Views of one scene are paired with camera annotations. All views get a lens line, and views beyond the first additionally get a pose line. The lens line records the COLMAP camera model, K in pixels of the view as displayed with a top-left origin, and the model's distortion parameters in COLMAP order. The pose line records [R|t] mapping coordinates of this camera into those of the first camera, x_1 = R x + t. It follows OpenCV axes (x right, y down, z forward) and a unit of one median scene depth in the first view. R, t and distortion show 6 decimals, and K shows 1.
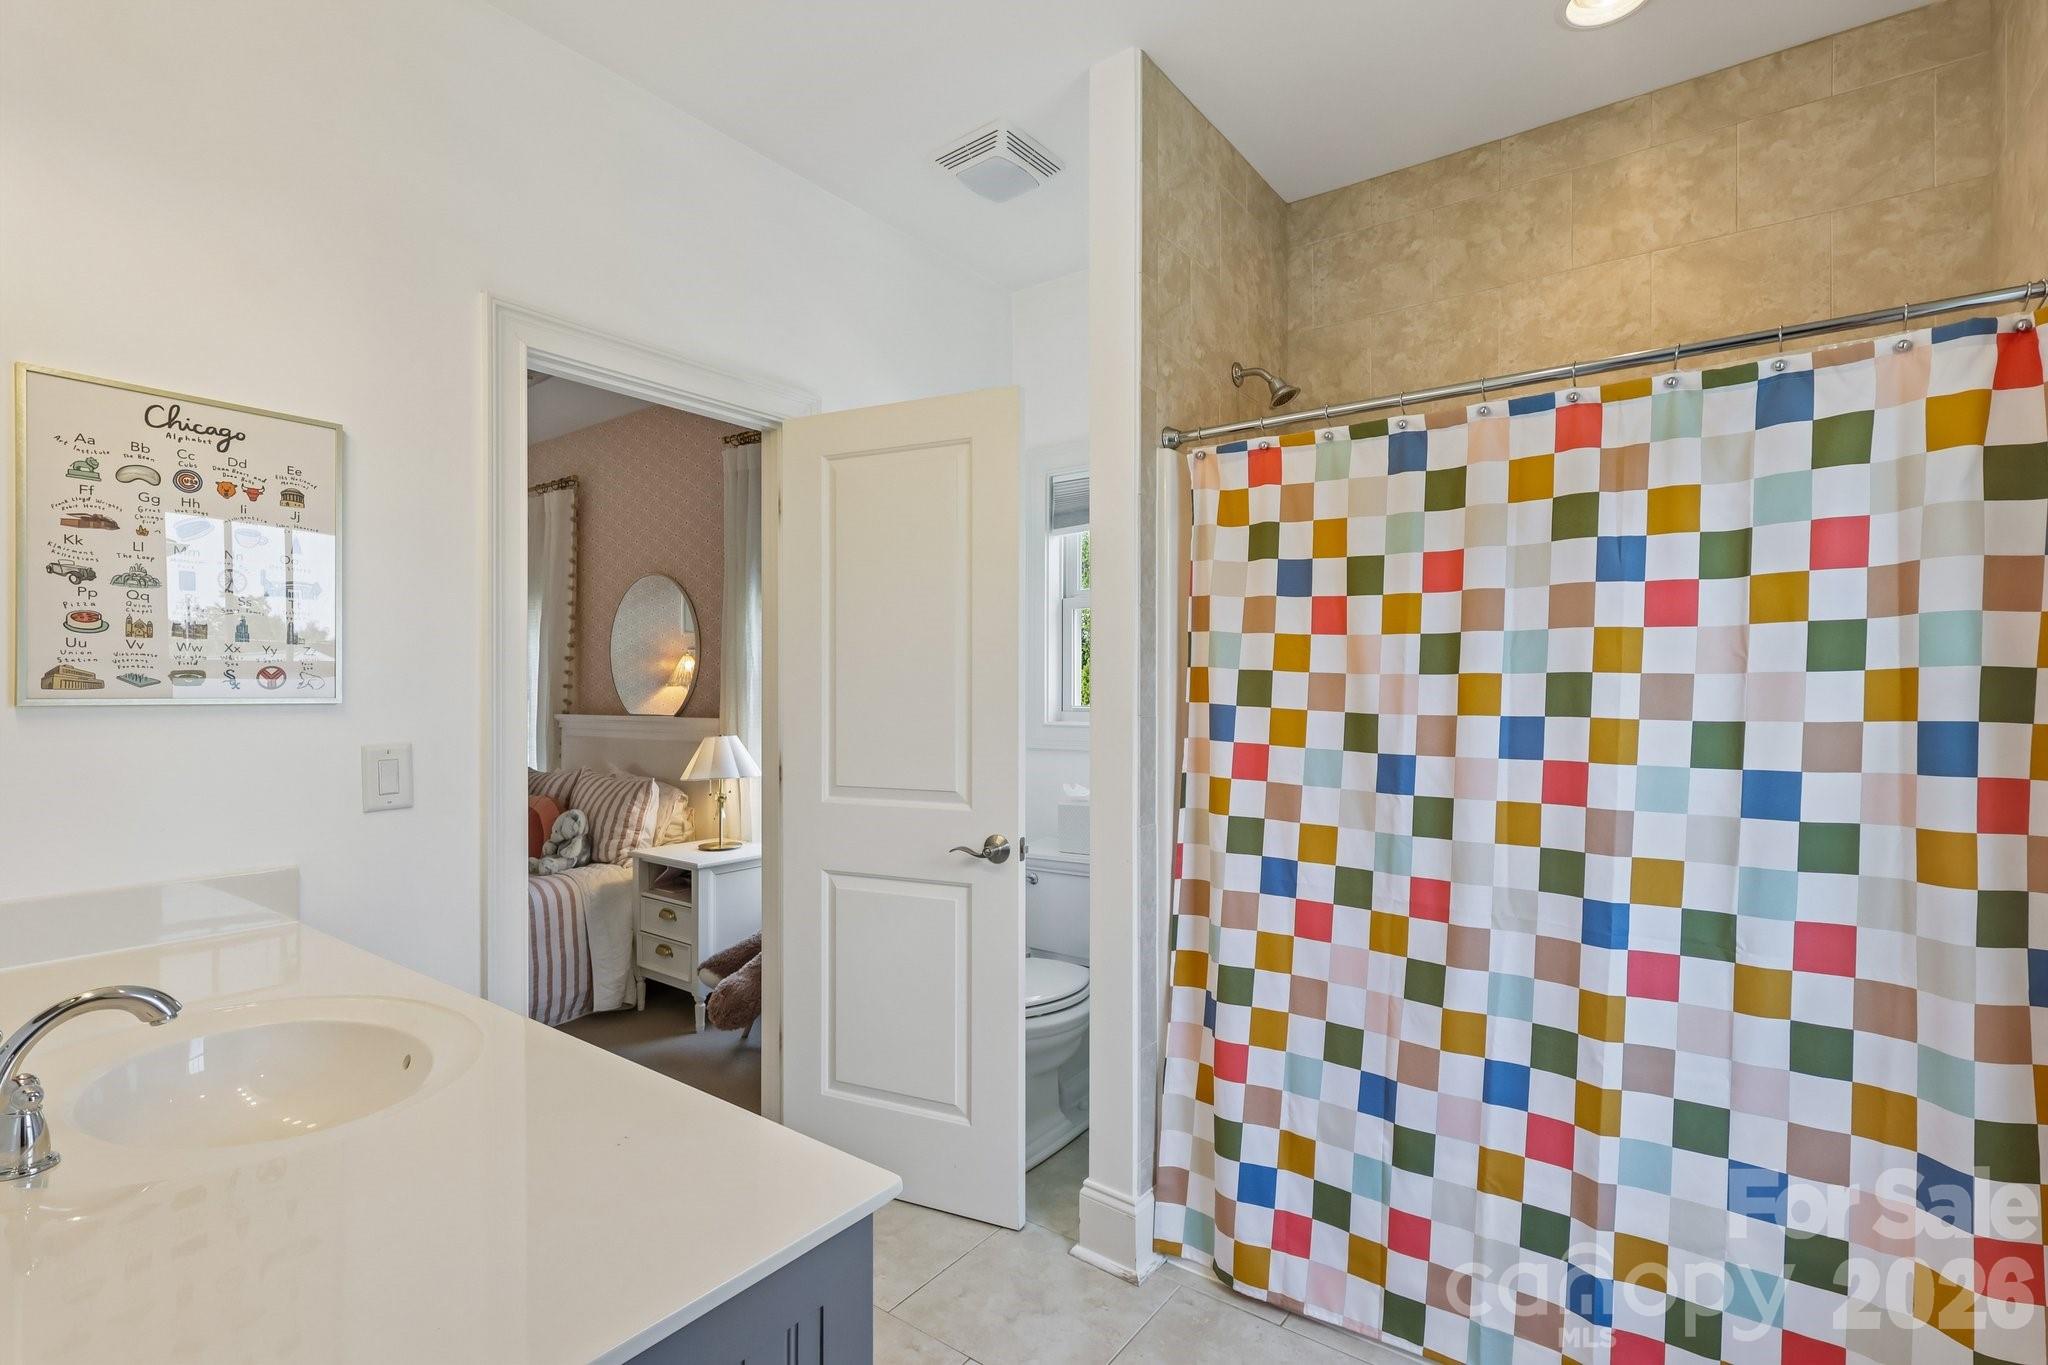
lens RADIAL K [[951.4, 0, 1019.5], [0, 951.4, 687.5], [0, 0, 1]] dist [0.002605, 0.000510]
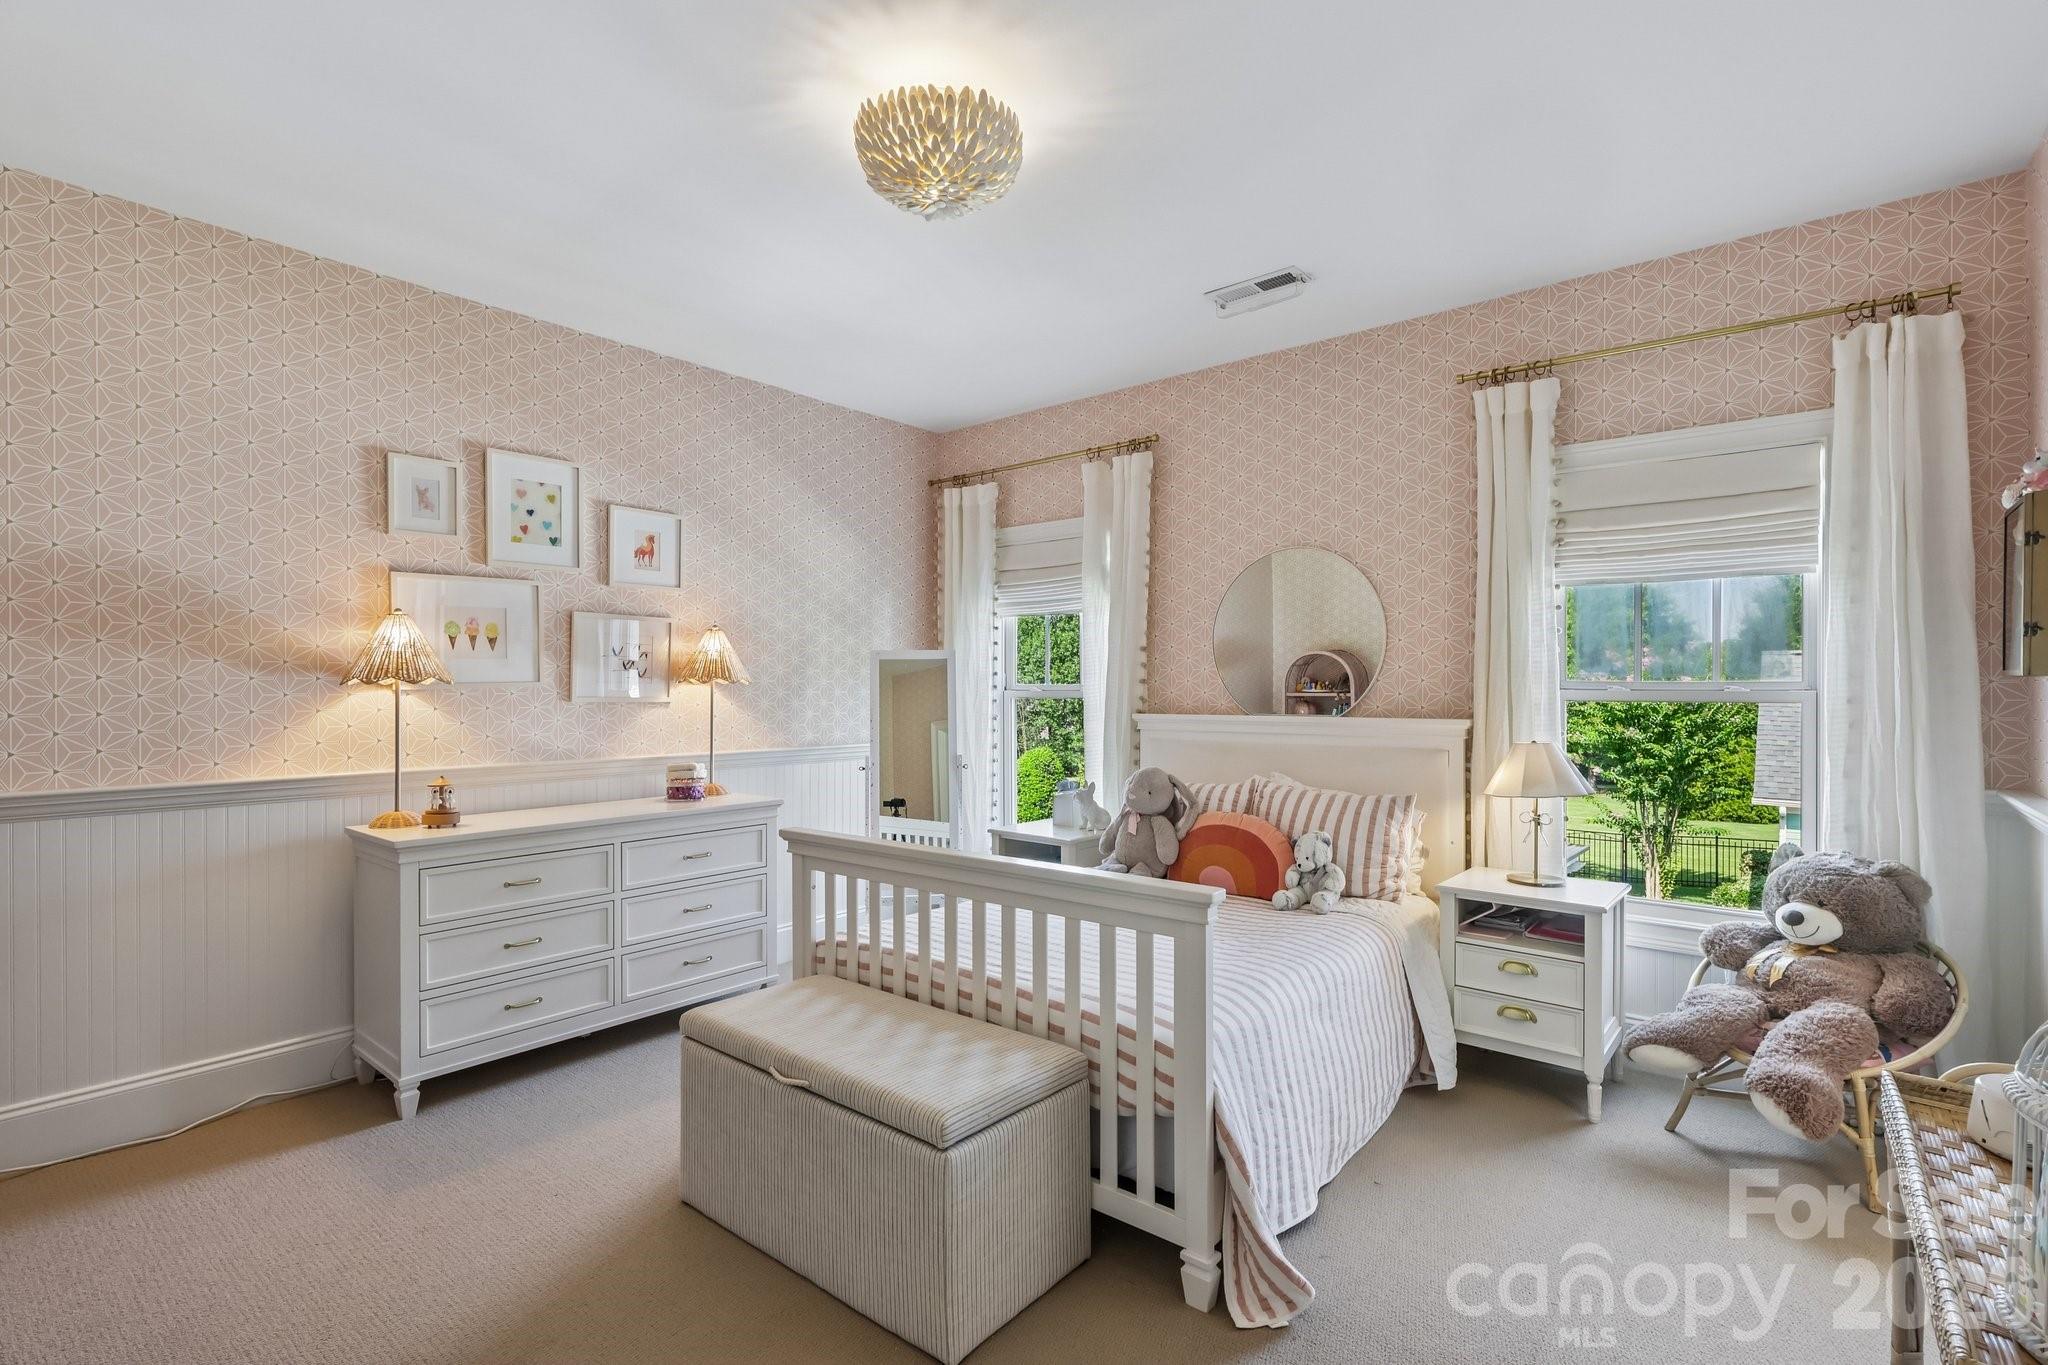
lens RADIAL K [[951.4, 0, 1028.4], [0, 951.4, 687.0], [0, 0, 1]] dist [0.002605, 0.000510]
pose [[0.998614, -0.000737, -0.052627, -0.634081], [0.000750, 1.000000, 0.000221, 0.004509], [0.052627, -0.000260, 0.998614, 0.163803]]
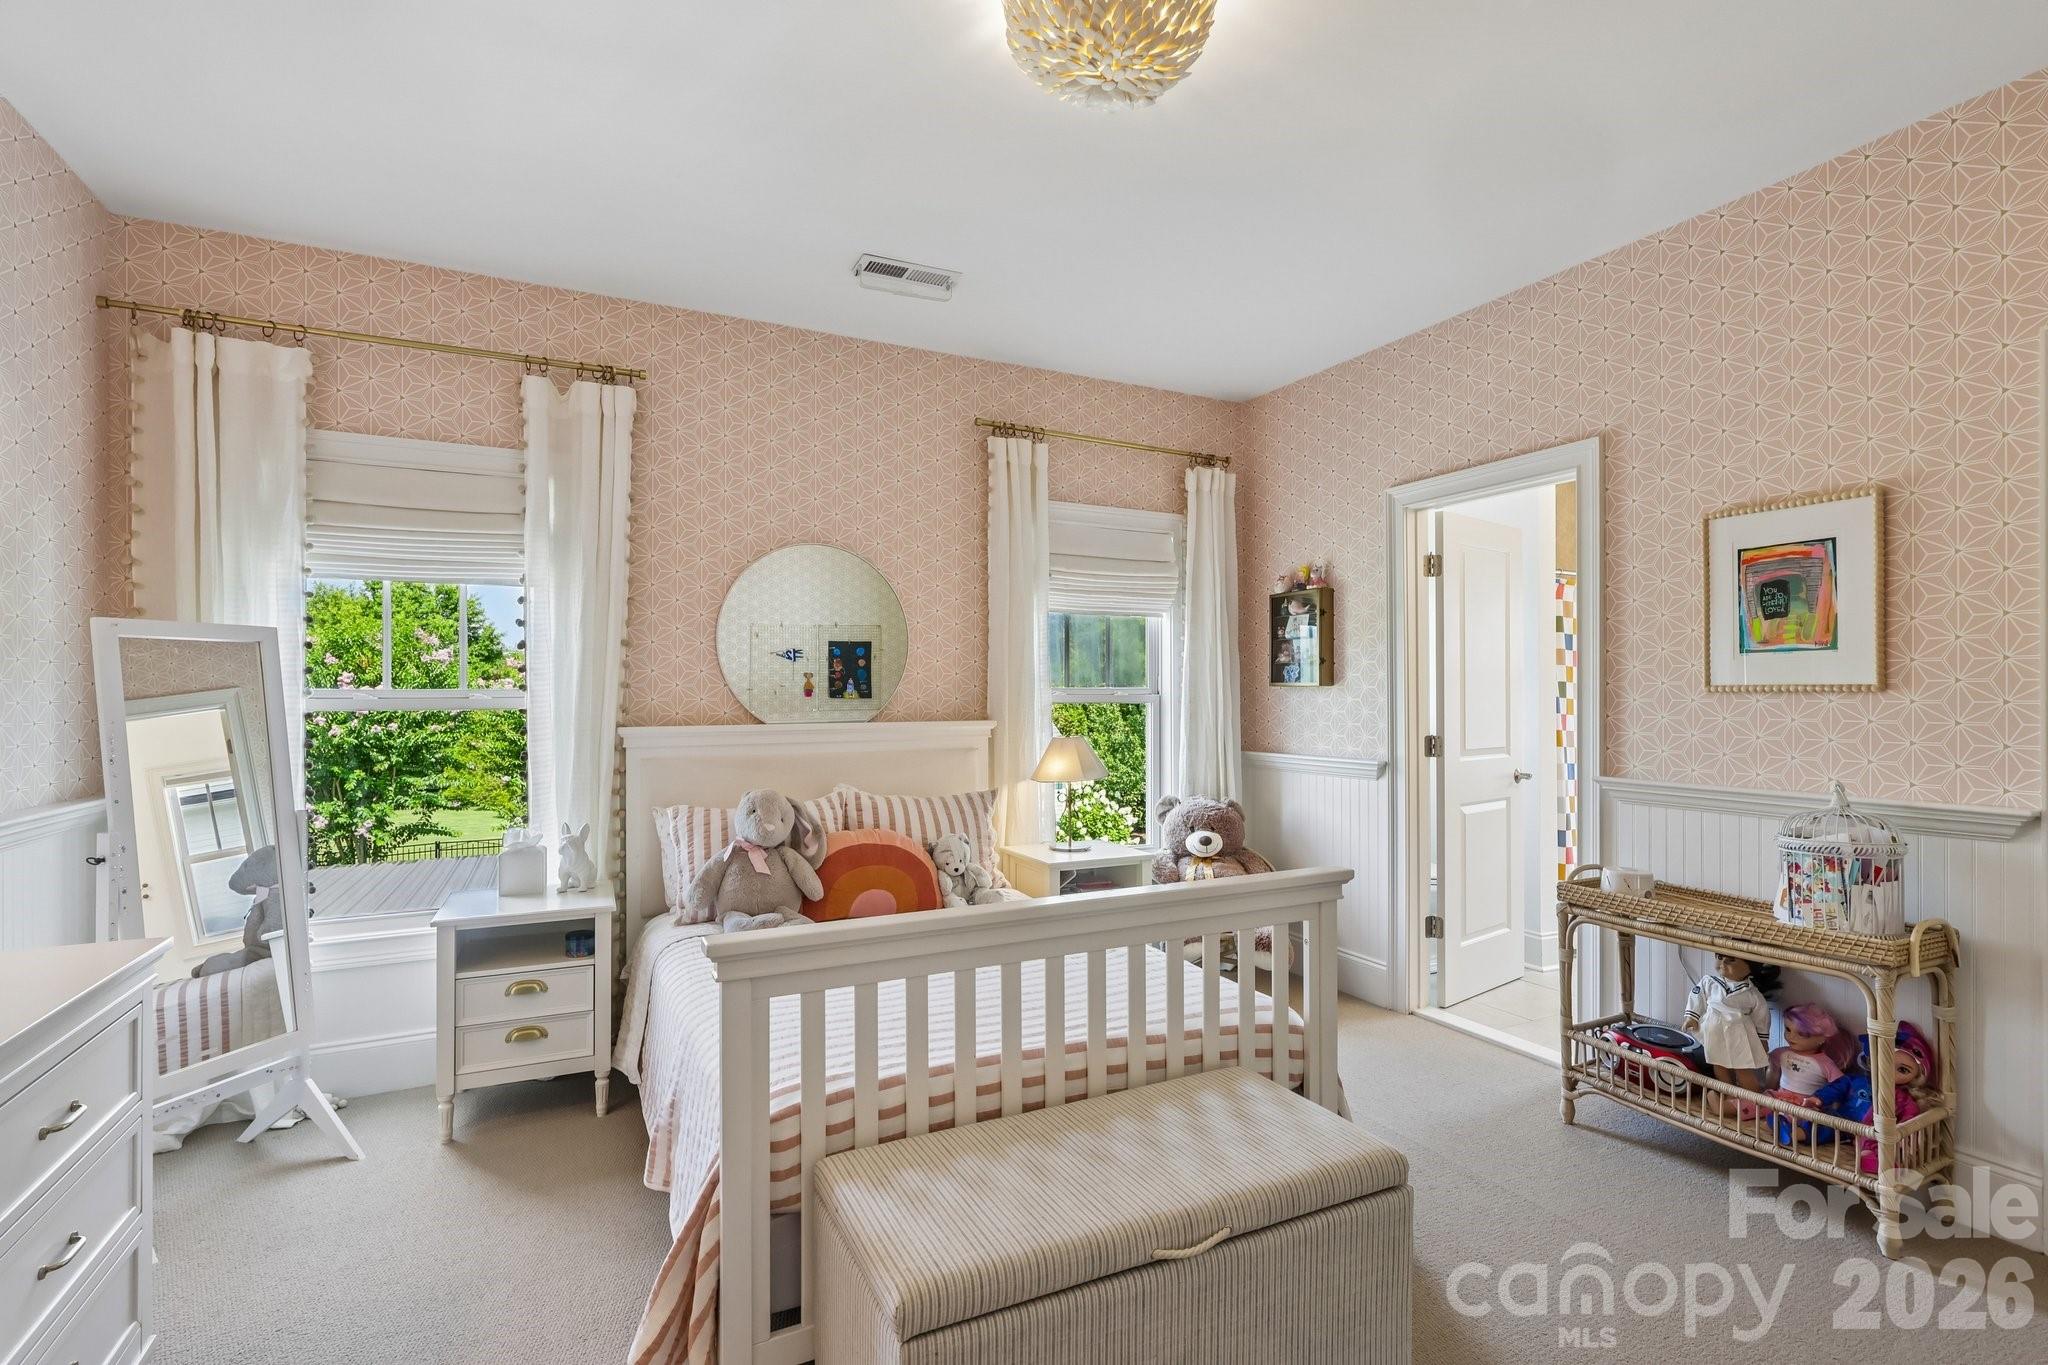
lens RADIAL K [[951.4, 0, 1026.8], [0, 951.4, 685.3], [0, 0, 1]] dist [0.002605, 0.000510]
pose [[0.452139, 0.006821, 0.891921, -1.113935], [0.003236, 0.999952, -0.009288, 0.007077], [-0.891941, 0.007086, 0.452095, 0.540647]]
